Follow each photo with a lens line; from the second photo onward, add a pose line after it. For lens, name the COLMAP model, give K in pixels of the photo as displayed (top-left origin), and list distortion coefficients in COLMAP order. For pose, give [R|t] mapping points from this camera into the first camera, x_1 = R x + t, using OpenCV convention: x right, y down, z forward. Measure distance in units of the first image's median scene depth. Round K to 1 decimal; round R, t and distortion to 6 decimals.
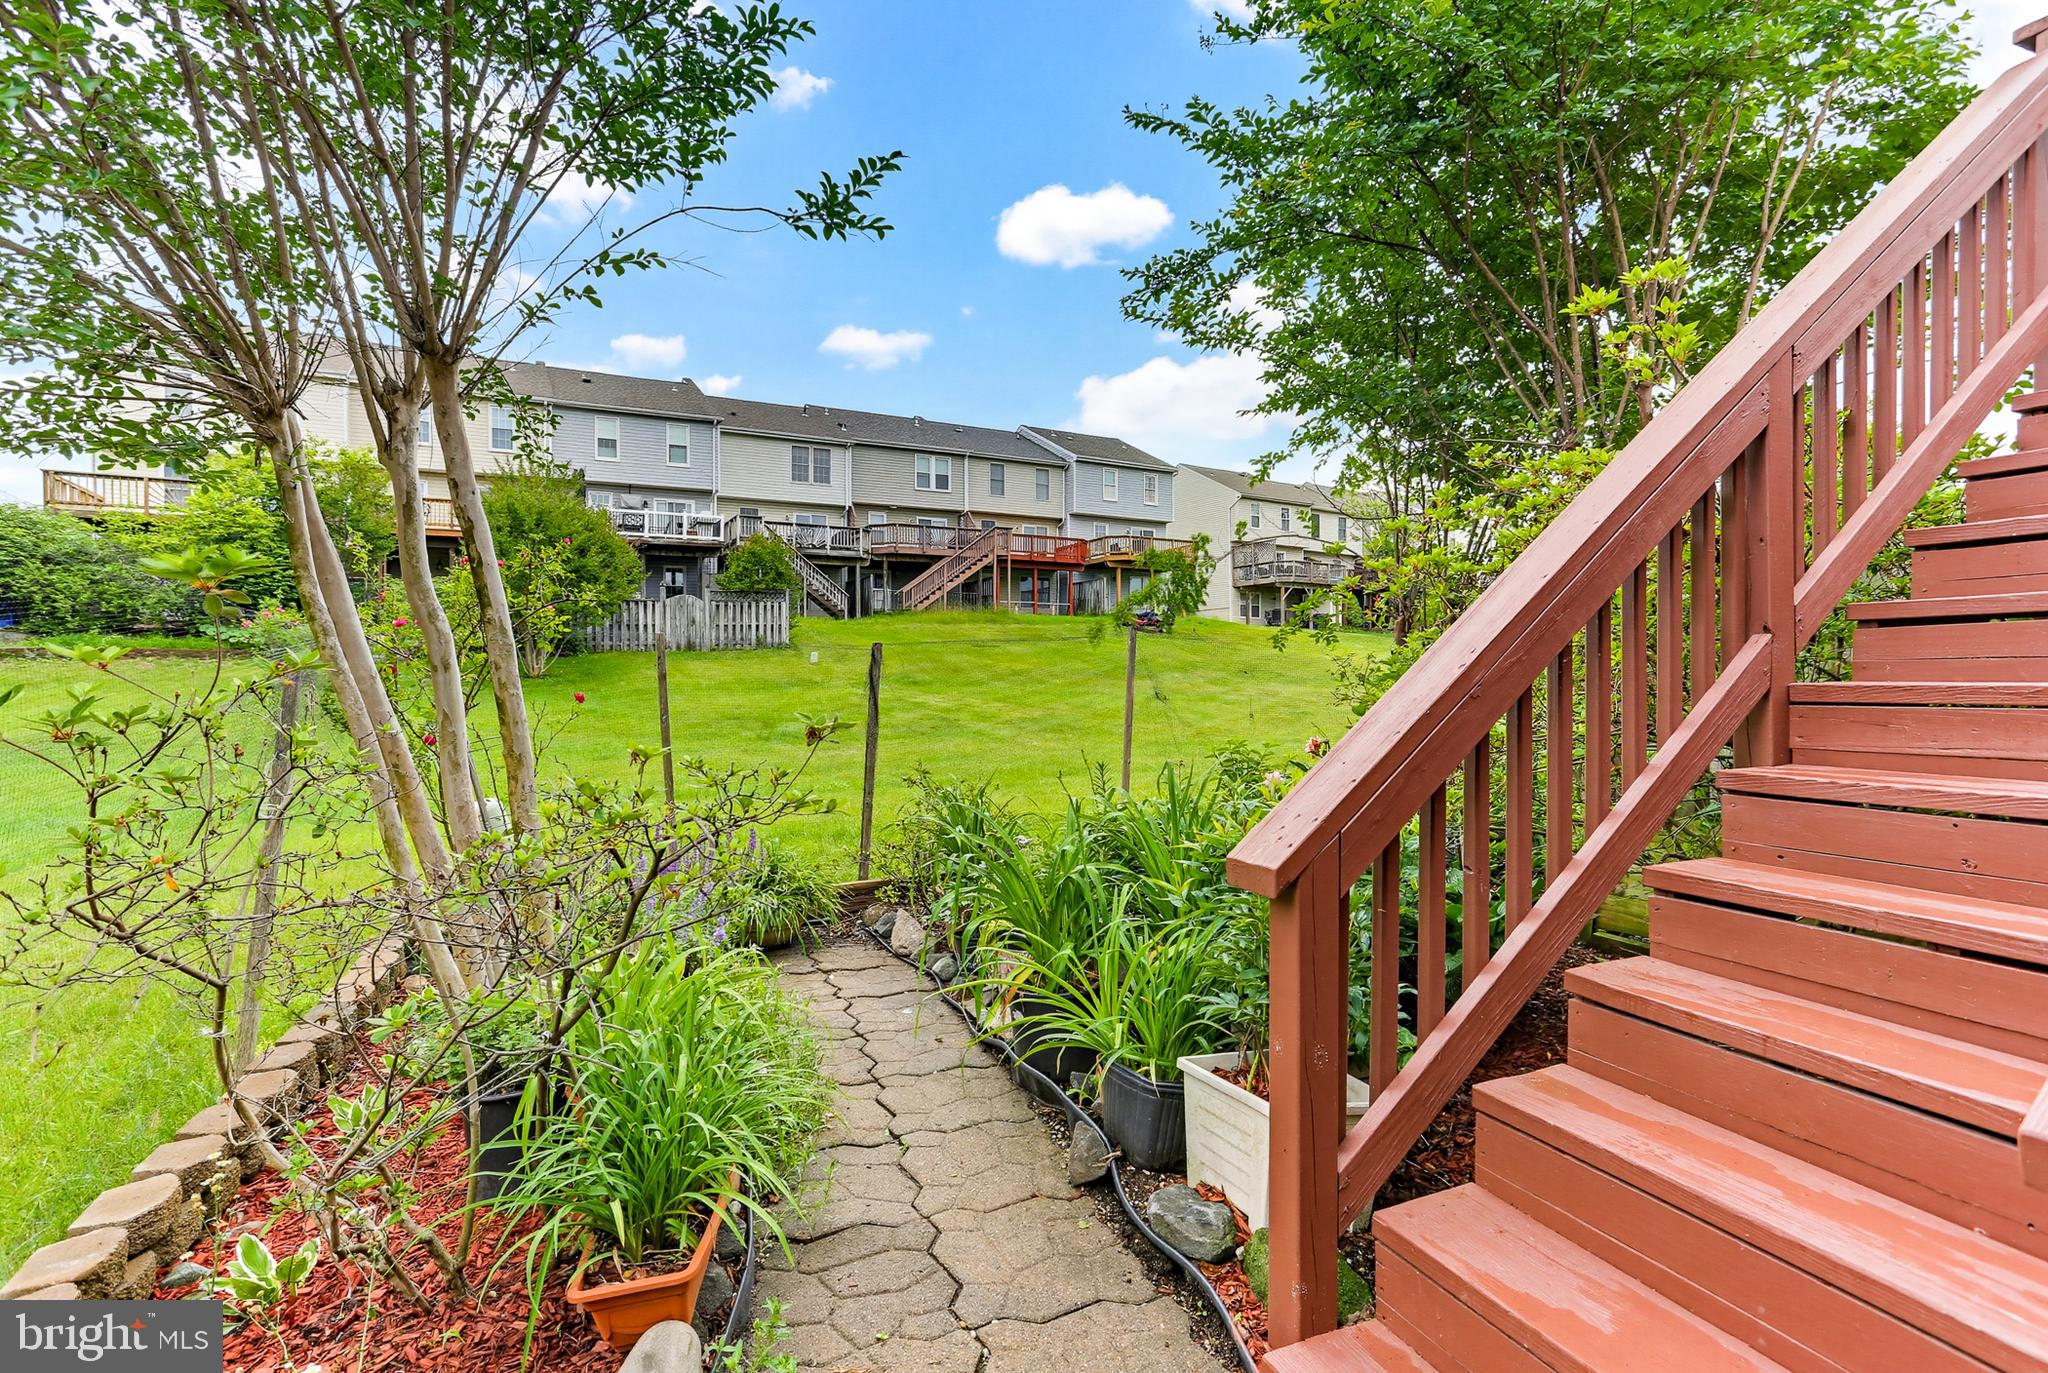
lens RADIAL K [[990.1, 0, 1024.0], [0, 990.1, 686.5], [0, 0, 1]] dist [-0.034347, 0.027231]
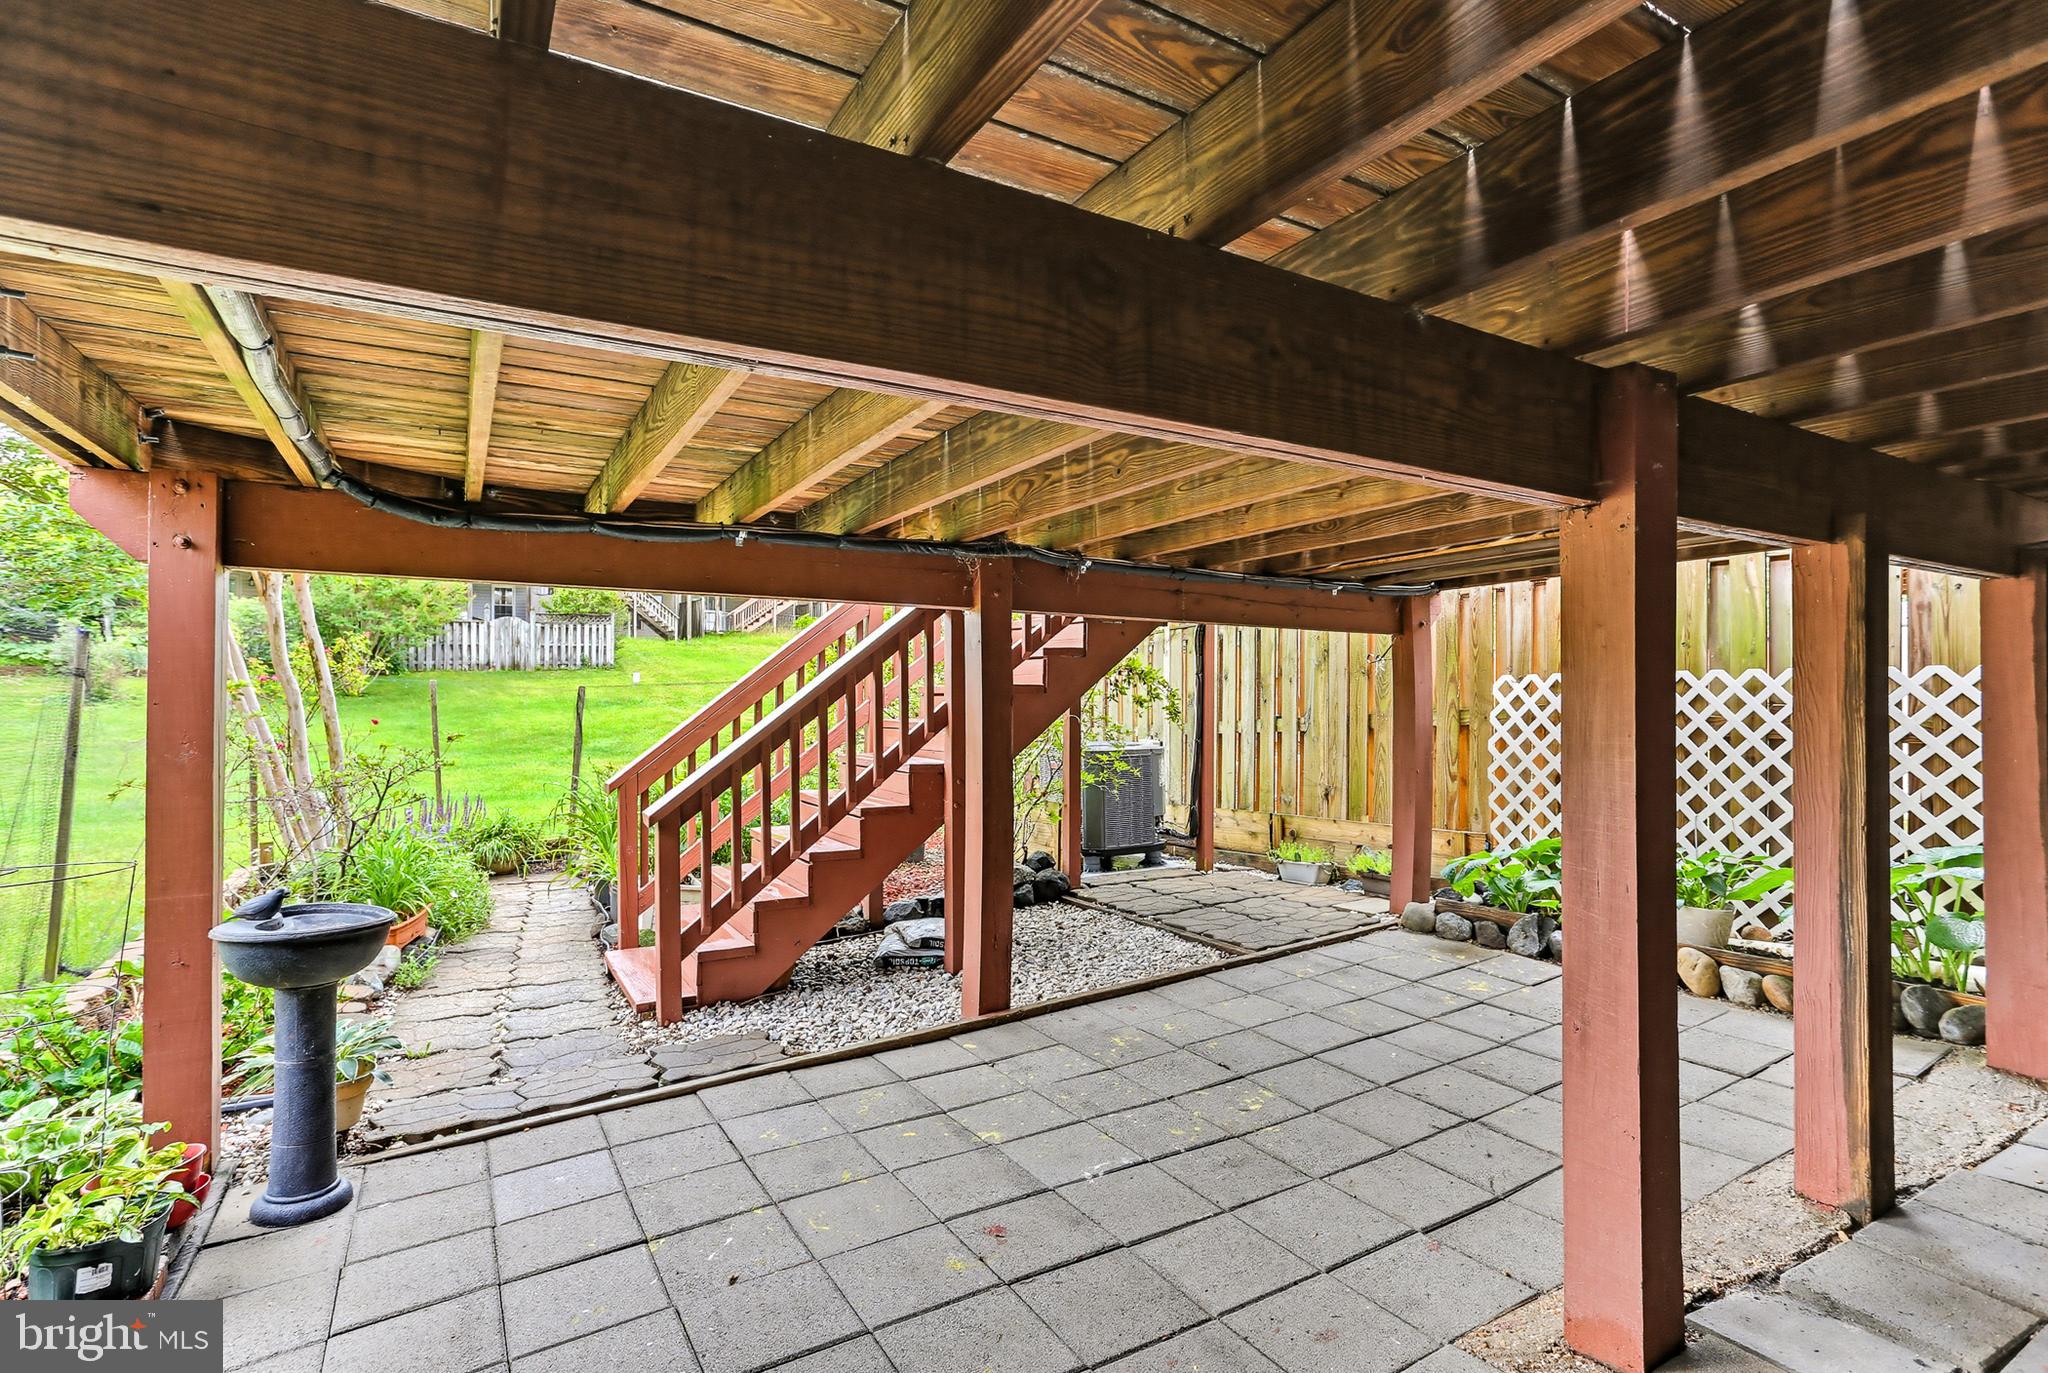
lens RADIAL K [[990.1, 0, 1024.0], [0, 990.1, 686.5], [0, 0, 1]] dist [-0.034347, 0.027231]
pose [[0.990760, 0.006493, 0.135474, 0.059516], [-0.004245, 0.999849, -0.016877, -0.003529], [-0.135563, 0.016146, 0.990637, -0.115387]]
